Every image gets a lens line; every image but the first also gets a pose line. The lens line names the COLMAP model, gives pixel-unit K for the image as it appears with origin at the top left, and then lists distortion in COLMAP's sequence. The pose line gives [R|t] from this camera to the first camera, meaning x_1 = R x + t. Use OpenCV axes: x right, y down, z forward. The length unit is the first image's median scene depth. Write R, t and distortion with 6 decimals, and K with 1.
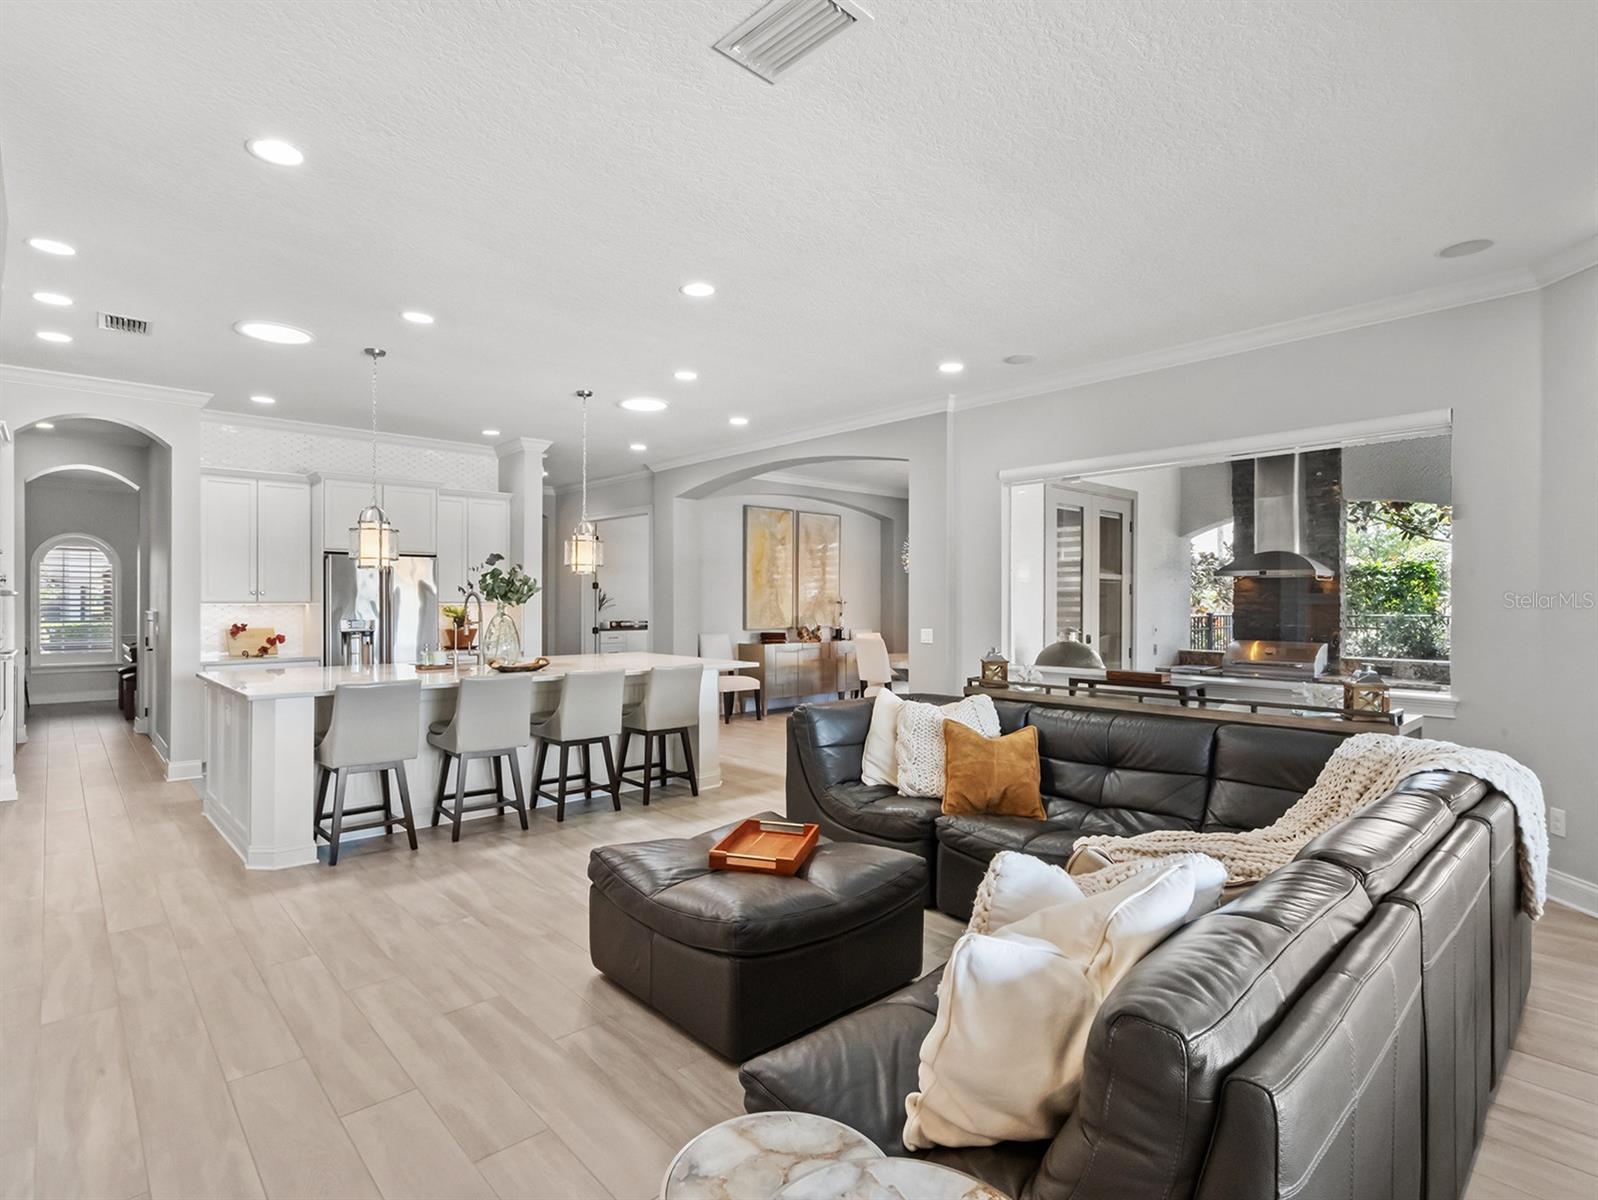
lens RADIAL K [[812.2, 0, 786.7], [0, 812.2, 604.9], [0, 0, 1]] dist [0.001920, 0.001400]
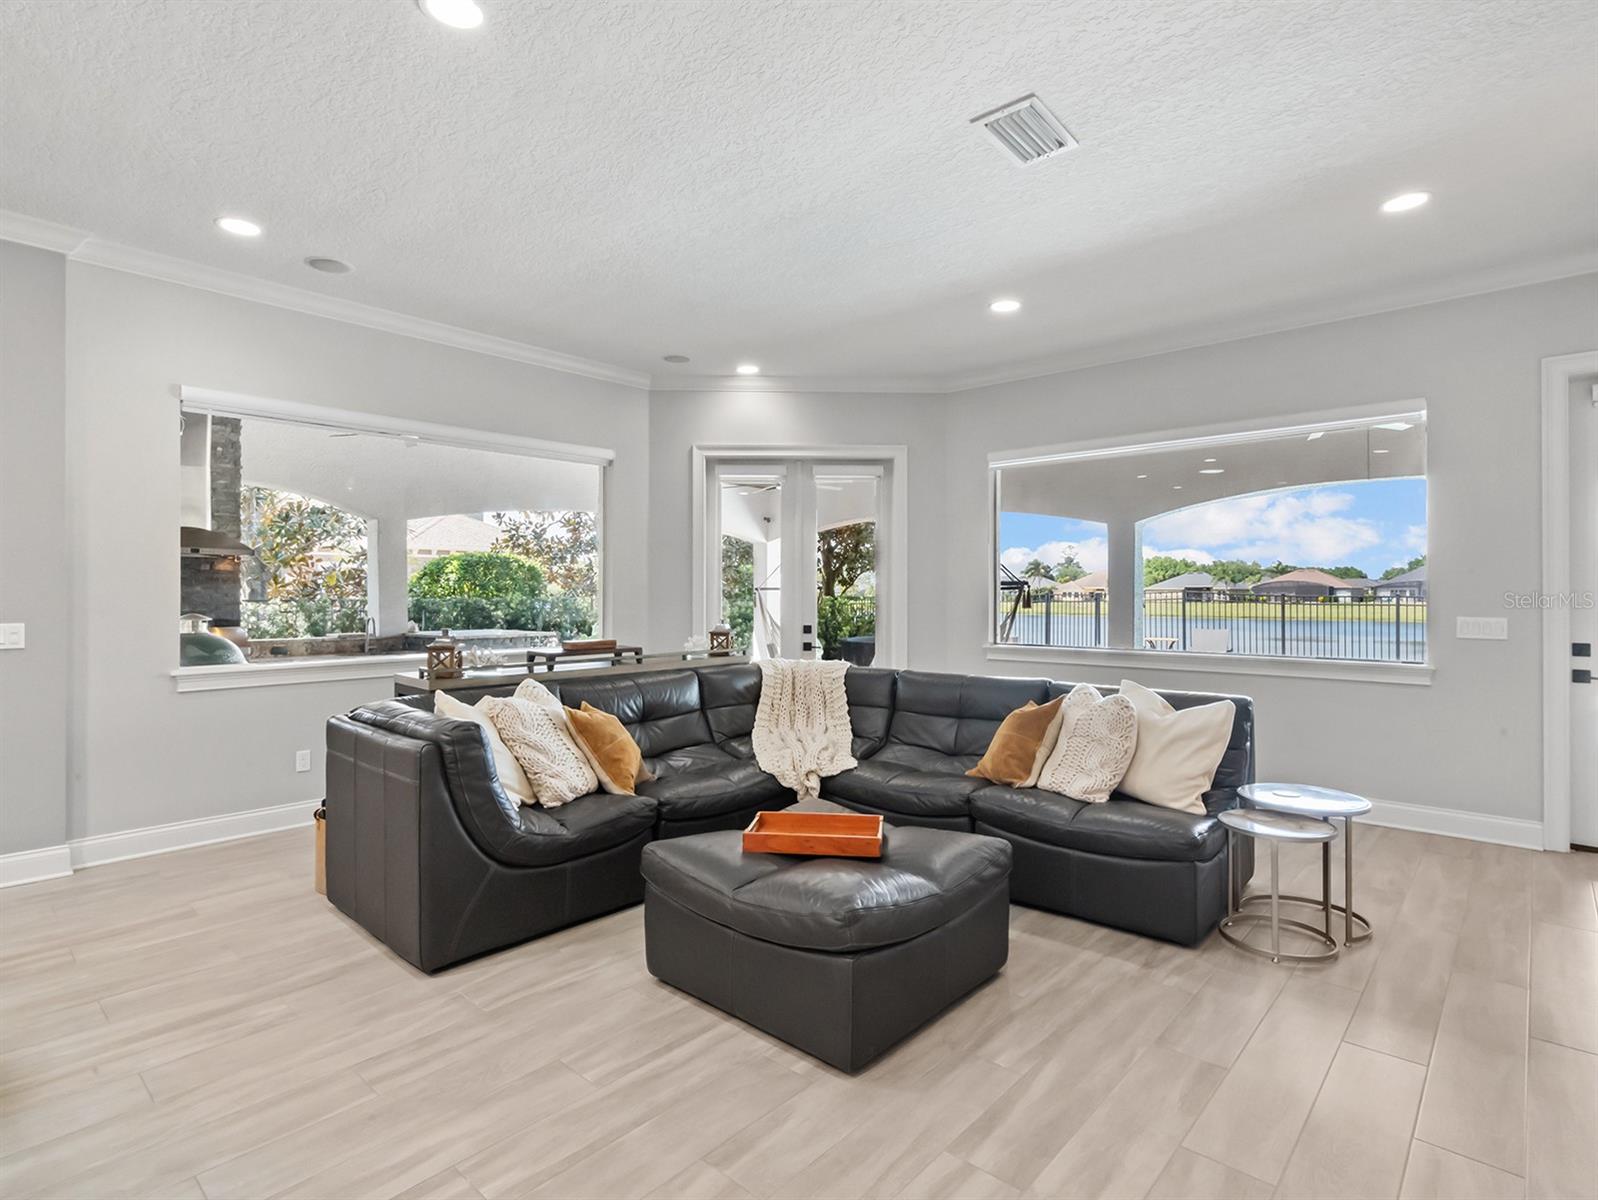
lens RADIAL K [[818.0, 0, 792.3], [0, 818.0, 589.6], [0, 0, 1]] dist [-0.003698, 0.002237]
pose [[-0.095550, 0.001359, 0.995424, -0.305484], [0.003960, 0.999992, -0.000985, 0.007025], [-0.995417, 0.003848, -0.095554, 0.361004]]
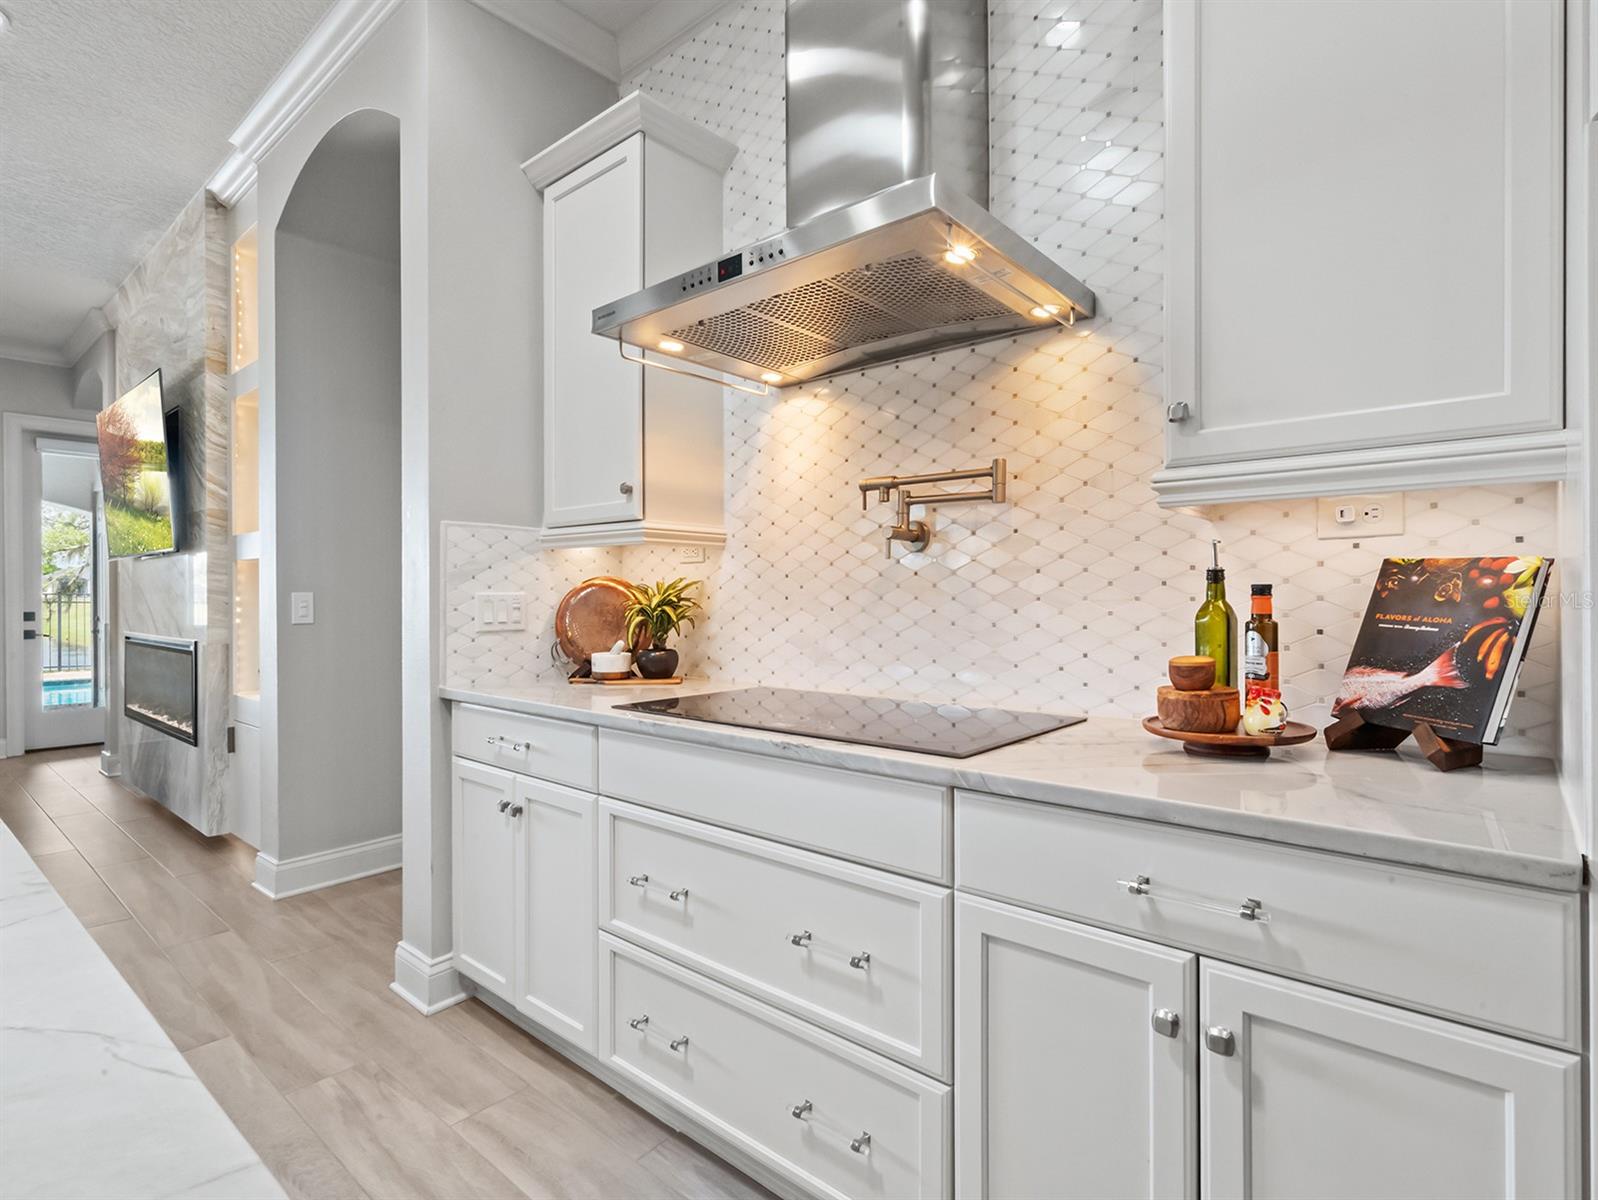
lens RADIAL K [[817.5, 0, 788.4], [0, 817.5, 595.7], [0, 0, 1]] dist [-0.004391, 0.002307]
pose [[-0.993273, 0.000262, -0.115794, -0.429308], [-0.000442, 0.999982, 0.006051, 0.020058], [0.115793, 0.006061, -0.993255, 0.606714]]
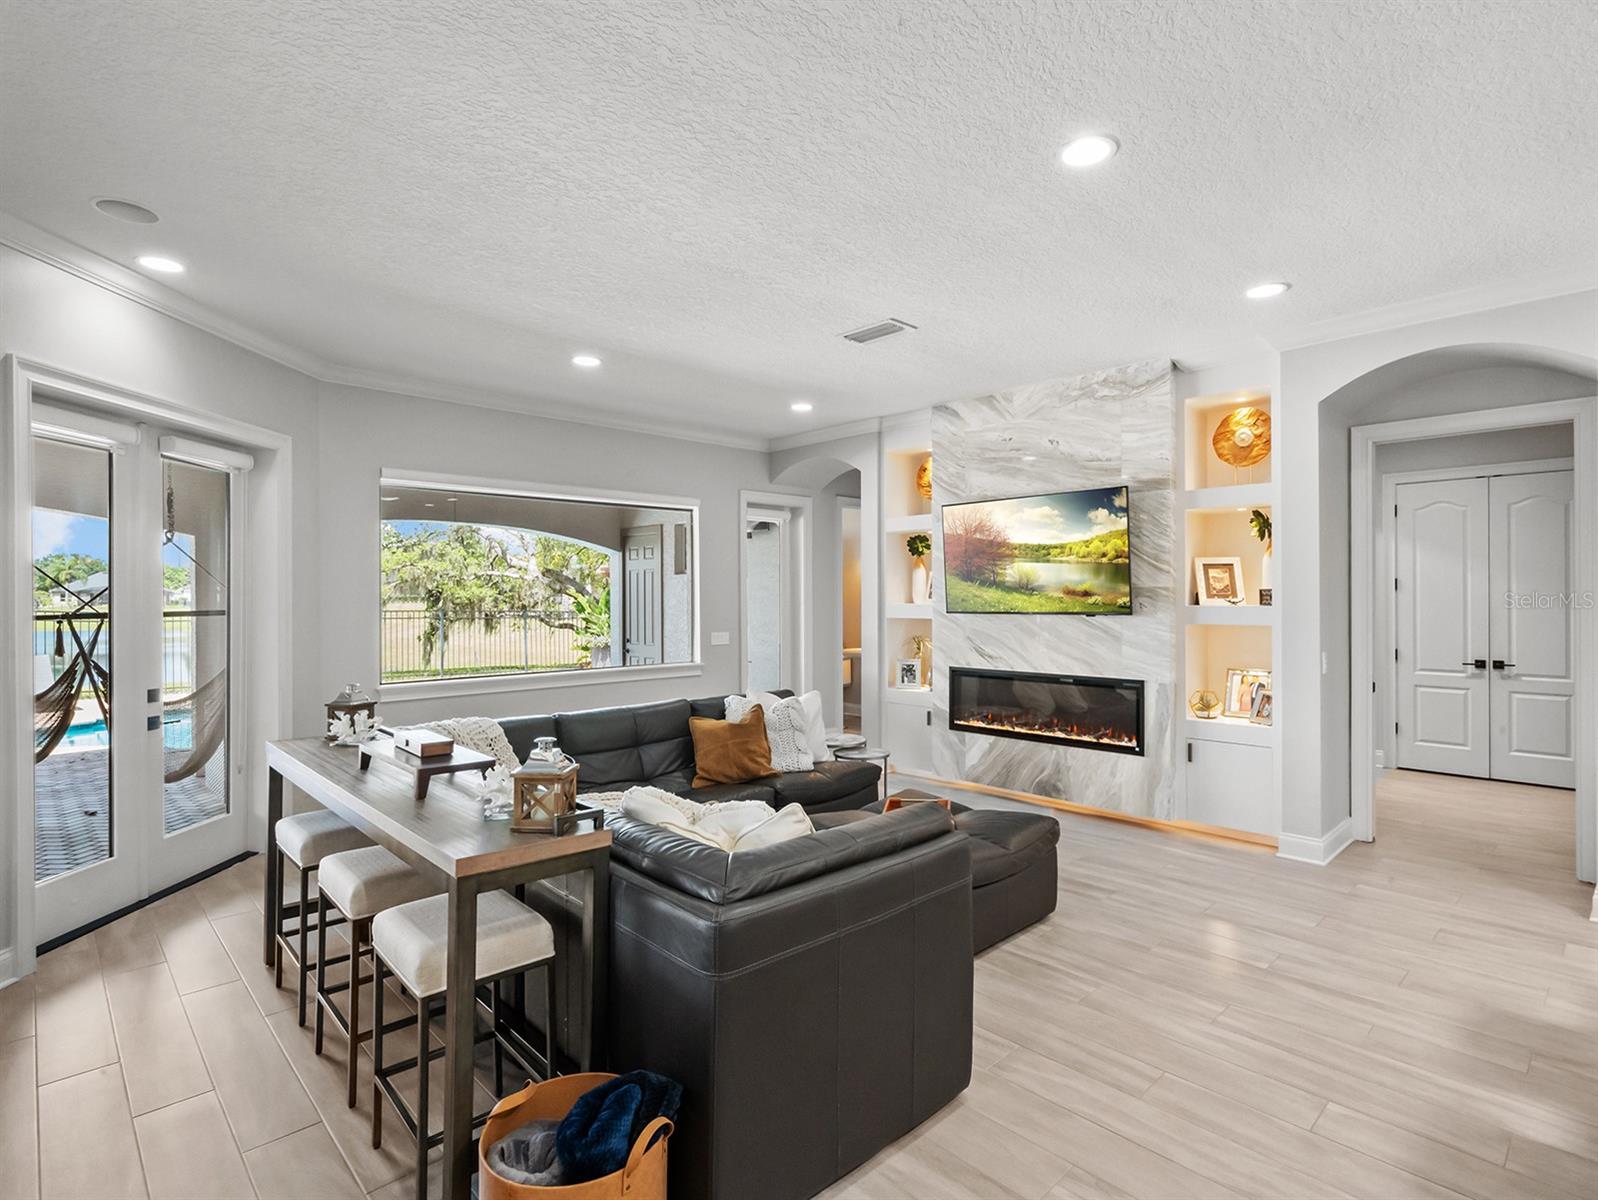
lens RADIAL K [[821.4, 0, 788.0], [0, 821.4, 587.3], [0, 0, 1]] dist [-0.003435, 0.001674]
pose [[-0.999716, 0.001097, -0.023819, 0.064124], [0.001262, 0.999975, -0.006893, -0.014356], [0.023811, -0.006921, -0.999693, 0.727439]]
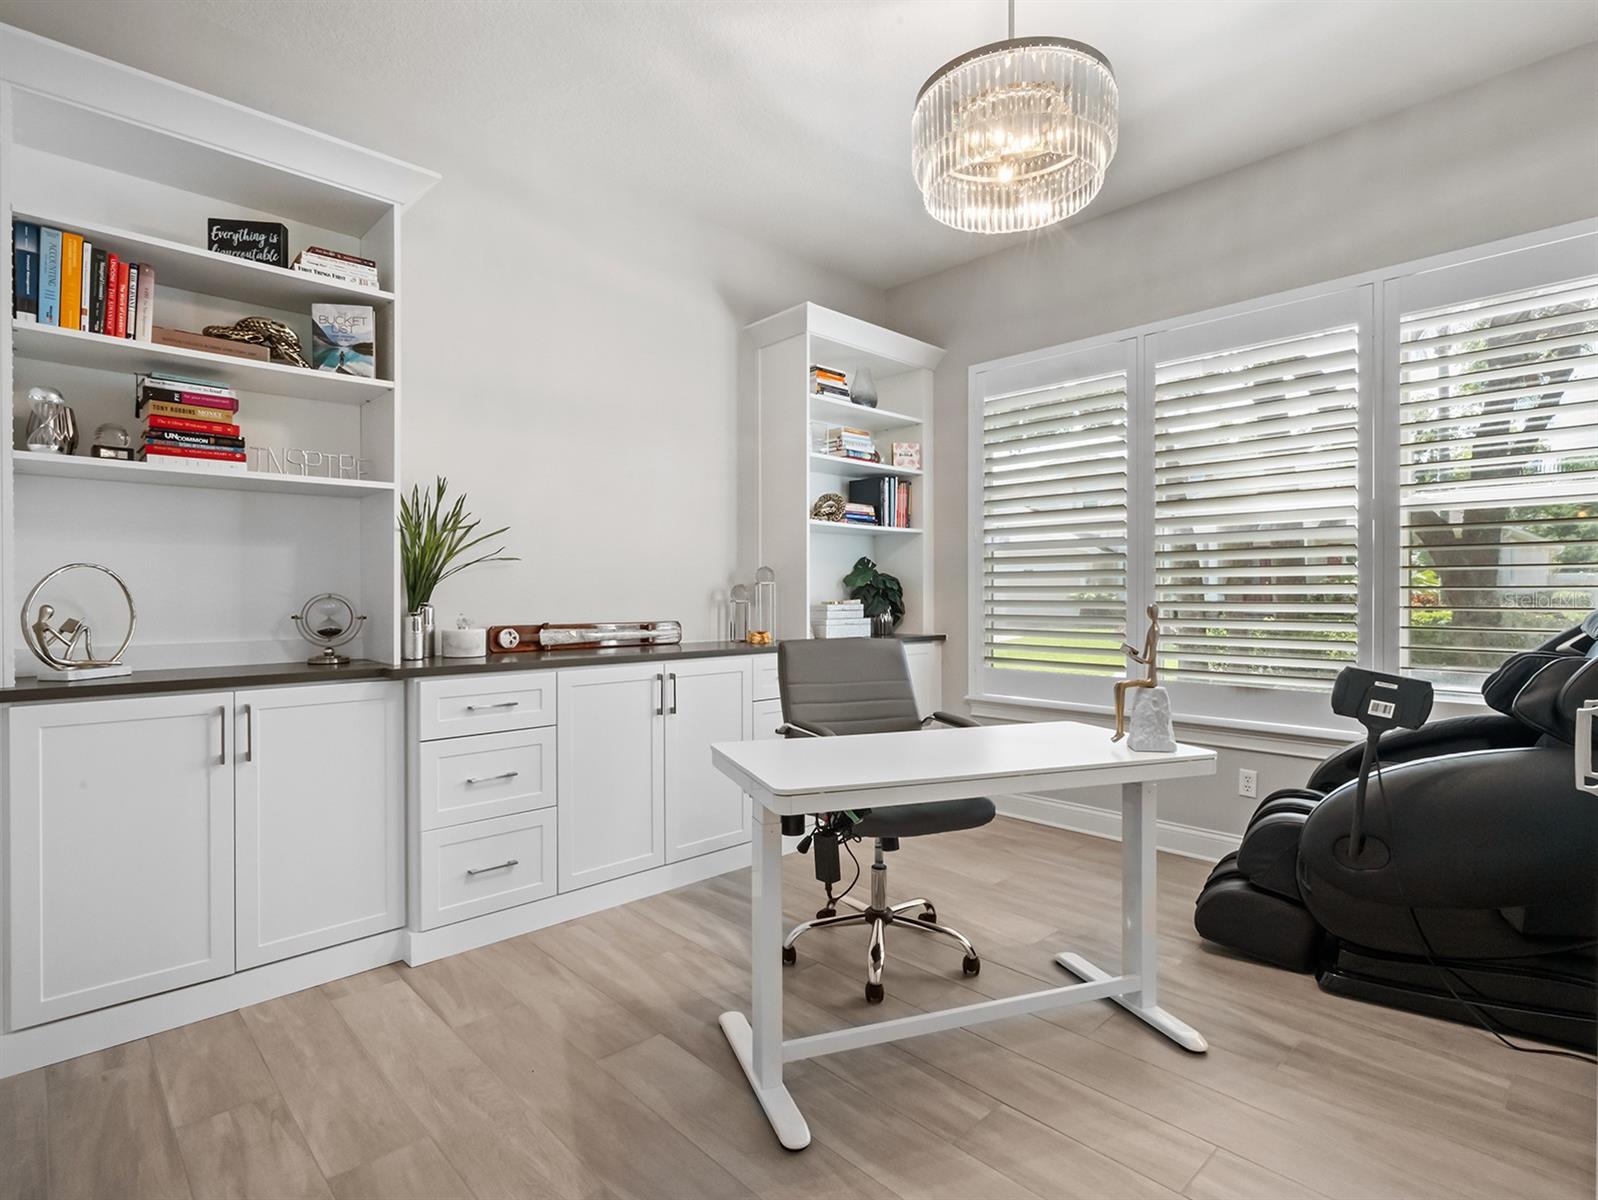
lens RADIAL K [[817.5, 0, 788.4], [0, 817.5, 595.7], [0, 0, 1]] dist [-0.004391, 0.002307]
pose [[0.999893, -0.003311, 0.014217, -0.197864], [0.003334, 0.999993, -0.001616, 0.017483], [-0.014211, 0.001664, 0.999898, 1.110051]]
